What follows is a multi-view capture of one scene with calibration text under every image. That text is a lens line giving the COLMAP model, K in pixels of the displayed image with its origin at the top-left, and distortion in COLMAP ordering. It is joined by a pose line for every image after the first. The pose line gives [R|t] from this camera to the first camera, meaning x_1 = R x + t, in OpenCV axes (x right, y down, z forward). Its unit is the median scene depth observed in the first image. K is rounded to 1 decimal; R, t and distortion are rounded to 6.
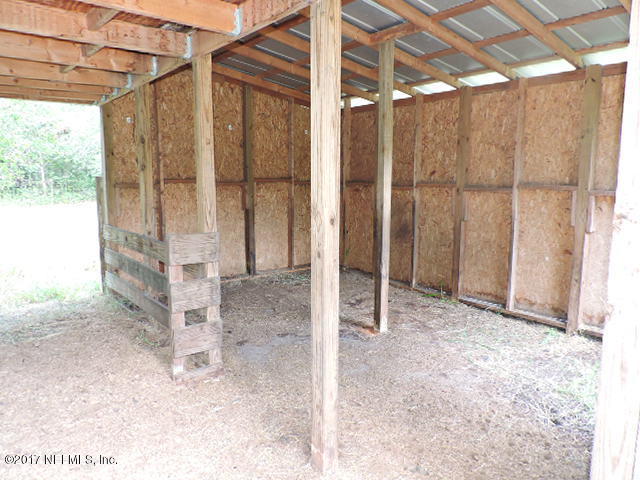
lens RADIAL K [[460.7, 0, 320.1], [0, 460.7, 243.5], [0, 0, 1]] dist [-0.020226, 0.002885]
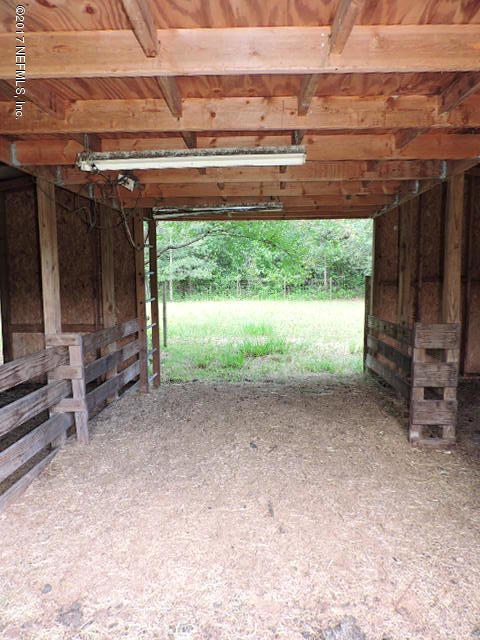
lens RADIAL K [[460.7, 0, 240.0], [0, 460.7, 320.0], [0, 0, 1]] dist [-0.020226, 0.002885]
pose [[0.751668, 0.057774, -0.657006, 0.107258], [-0.089171, 0.995912, -0.014444, 0.028740], [0.653485, 0.069443, 0.753747, -0.204856]]
